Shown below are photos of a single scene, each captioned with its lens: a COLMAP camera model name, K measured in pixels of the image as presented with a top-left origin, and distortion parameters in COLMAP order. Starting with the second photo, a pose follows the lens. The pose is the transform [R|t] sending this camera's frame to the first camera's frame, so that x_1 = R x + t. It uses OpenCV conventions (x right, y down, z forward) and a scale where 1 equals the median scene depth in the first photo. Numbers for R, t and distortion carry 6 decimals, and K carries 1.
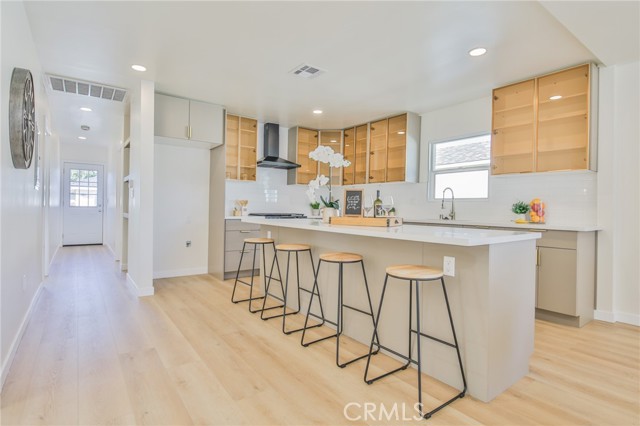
lens RADIAL K [[319.5, 0, 316.6], [0, 319.5, 209.7], [0, 0, 1]] dist [0.000305, -0.001843]
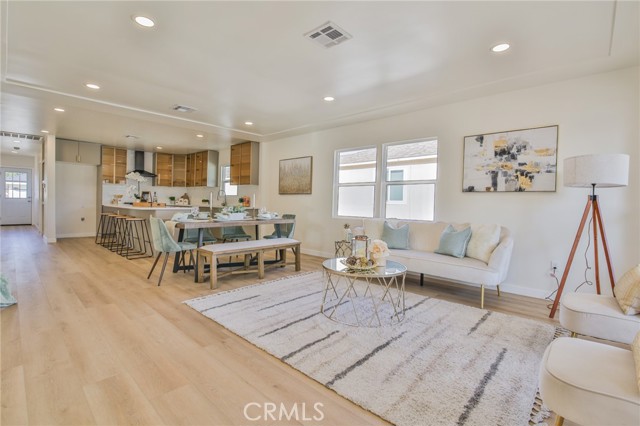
lens RADIAL K [[293.6, 0, 321.8], [0, 293.6, 210.4], [0, 0, 1]] dist [-0.006281, -0.006463]
pose [[0.983997, 0.000925, 0.178184, 0.574628], [-0.005191, 0.999711, 0.023476, 0.011016], [-0.178110, -0.024025, 0.983717, -0.771347]]
